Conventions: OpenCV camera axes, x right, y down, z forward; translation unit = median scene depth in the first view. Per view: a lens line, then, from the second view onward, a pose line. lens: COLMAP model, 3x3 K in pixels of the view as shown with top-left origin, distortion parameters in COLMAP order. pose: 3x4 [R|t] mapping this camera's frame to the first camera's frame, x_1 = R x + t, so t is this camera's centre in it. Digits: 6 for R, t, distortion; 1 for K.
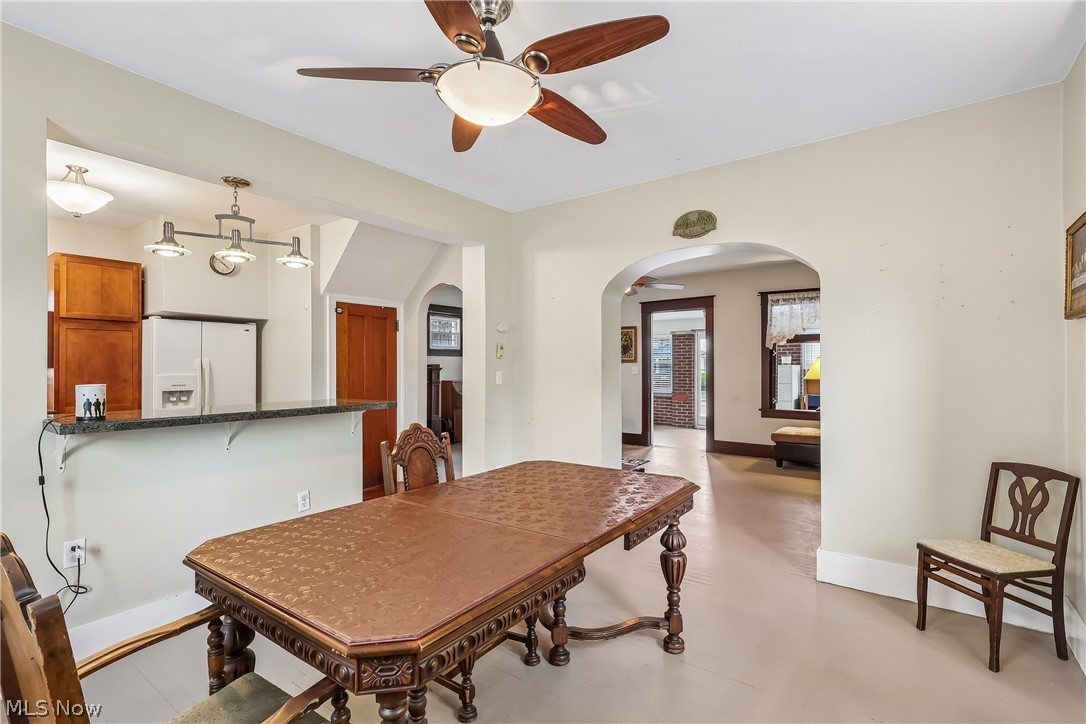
lens RADIAL K [[511.2, 0, 541.4], [0, 511.2, 367.0], [0, 0, 1]] dist [0.006400, 0.000130]
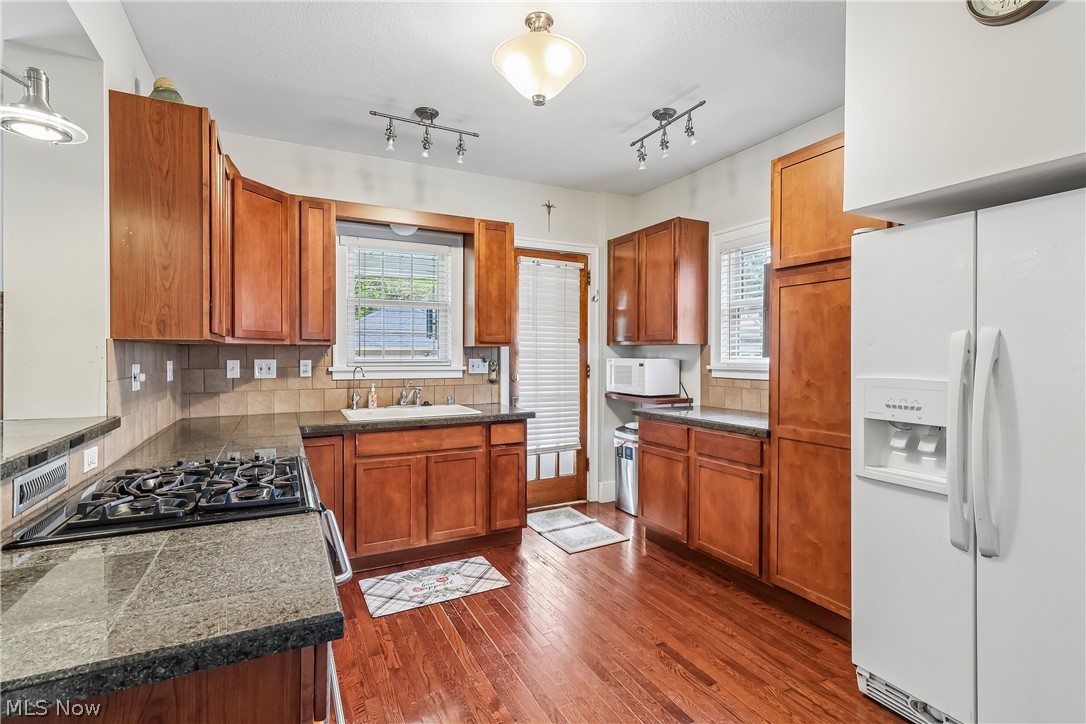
lens RADIAL K [[511.2, 0, 541.1], [0, 511.2, 355.3], [0, 0, 1]] dist [0.006400, 0.000130]
pose [[-0.445051, 0.002663, -0.895501, -0.370119], [-0.001151, 0.999993, 0.003546, -0.001677], [0.895504, 0.002609, -0.445045, 1.268373]]
